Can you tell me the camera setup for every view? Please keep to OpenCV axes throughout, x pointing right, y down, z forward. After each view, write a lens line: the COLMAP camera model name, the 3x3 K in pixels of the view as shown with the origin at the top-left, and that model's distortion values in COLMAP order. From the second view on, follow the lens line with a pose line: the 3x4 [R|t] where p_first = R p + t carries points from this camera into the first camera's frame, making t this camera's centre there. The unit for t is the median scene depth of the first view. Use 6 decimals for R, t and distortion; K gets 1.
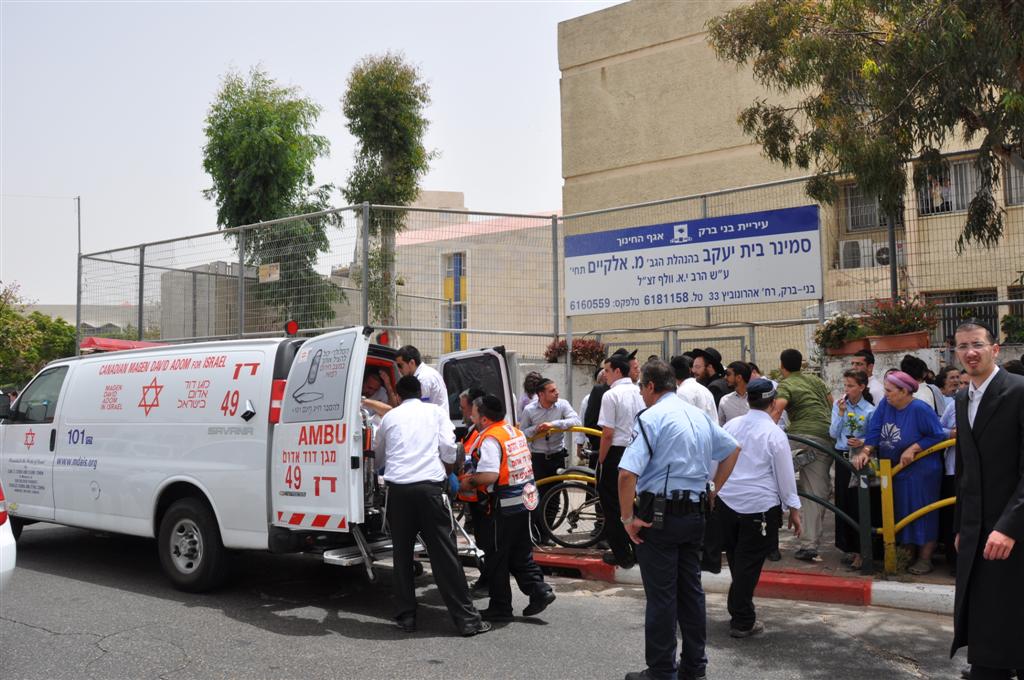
lens RADIAL K [[805.0, 0, 512.0], [0, 805.0, 340.0], [0, 0, 1]] dist [-0.116556, 0.009987]
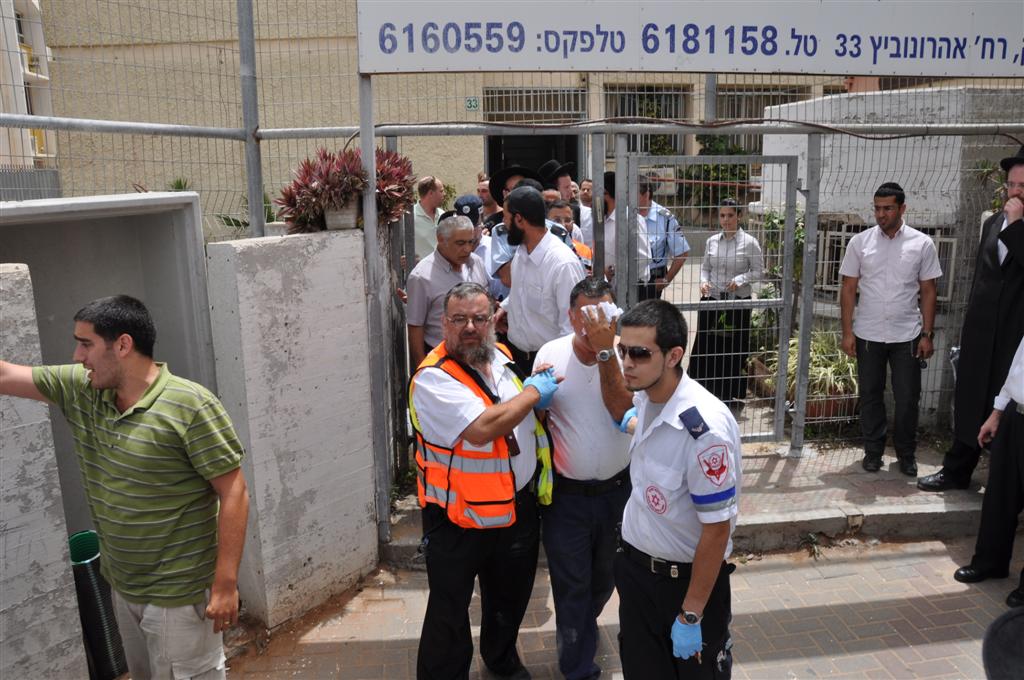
lens RADIAL K [[802.7, 0, 512.0], [0, 802.7, 340.0], [0, 0, 1]] dist [-0.161570, 0.130151]
pose [[0.774584, -0.130327, 0.618897, -0.090775], [-0.030187, 0.969806, 0.242002, -0.006246], [-0.631750, -0.206134, 0.747262, 0.791789]]
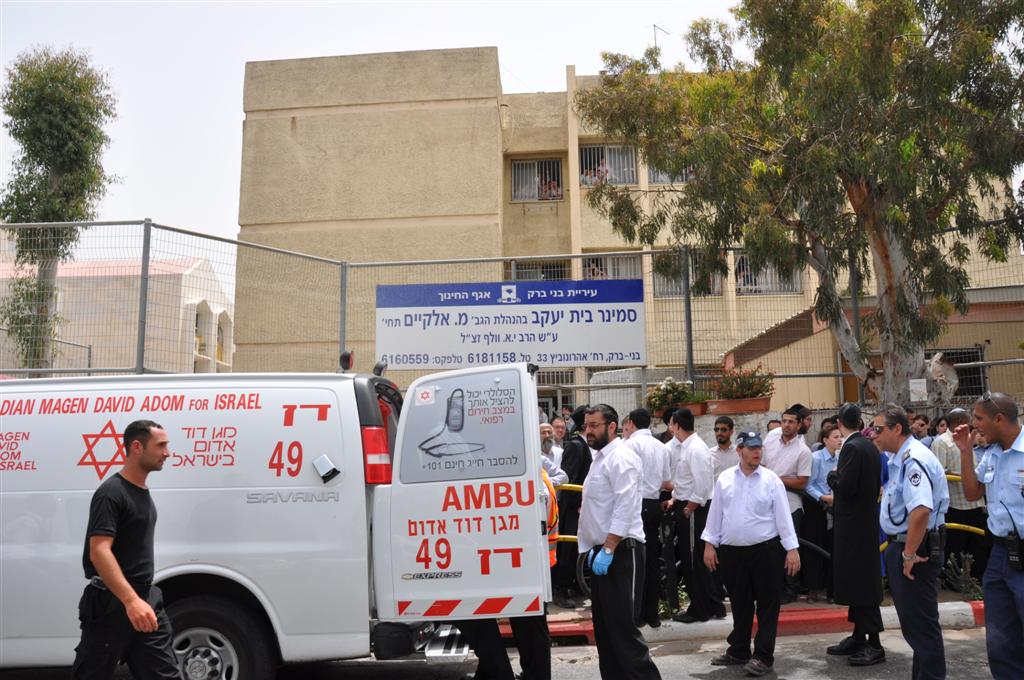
lens RADIAL K [[802.7, 0, 512.0], [0, 802.7, 340.0], [0, 0, 1]] dist [-0.161570, 0.130151]
pose [[0.848644, 0.072092, 0.524029, -0.310182], [-0.027078, 0.995291, -0.093073, 0.018225], [-0.528271, 0.064796, 0.846600, 0.148952]]
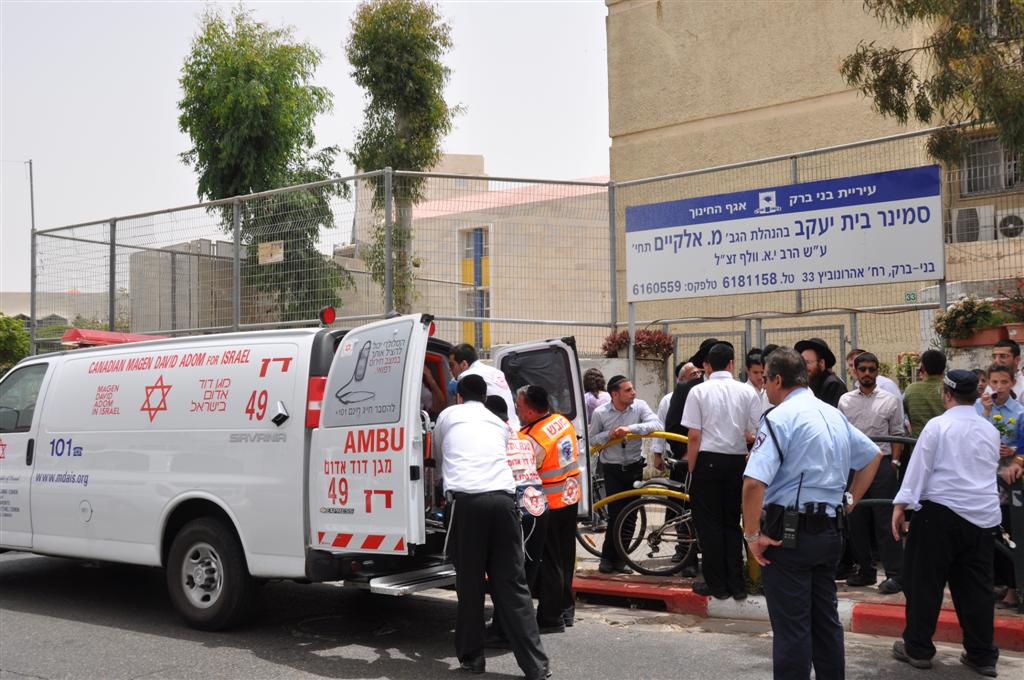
lens RADIAL K [[963.7, 0, 512.0], [0, 963.7, 340.0], [0, 0, 1]] dist [-0.035717, 0.004112]
pose [[0.999650, -0.004214, -0.026113, -0.030213], [0.004419, 0.999960, 0.007781, 0.001700], [0.026079, -0.007893, 0.999629, -0.011962]]
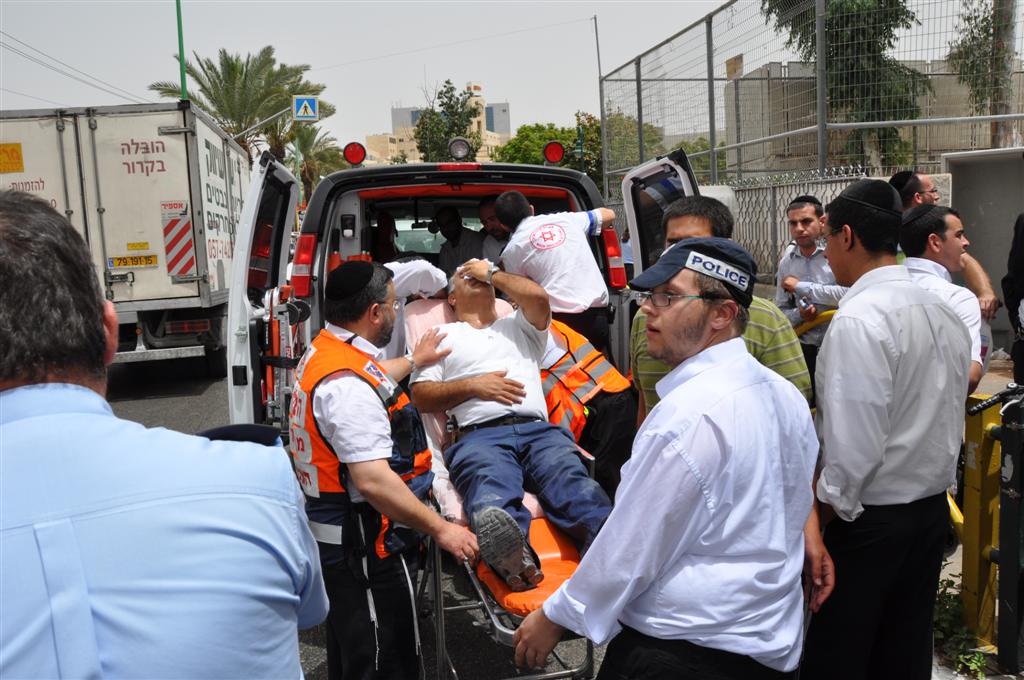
lens RADIAL K [[802.7, 0, 512.0], [0, 802.7, 340.0], [0, 0, 1]] dist [-0.161570, 0.130151]
pose [[0.658279, 0.087136, -0.747714, 0.185897], [0.089341, 0.977215, 0.192535, 0.012966], [0.747454, -0.193543, 0.635495, 0.363486]]
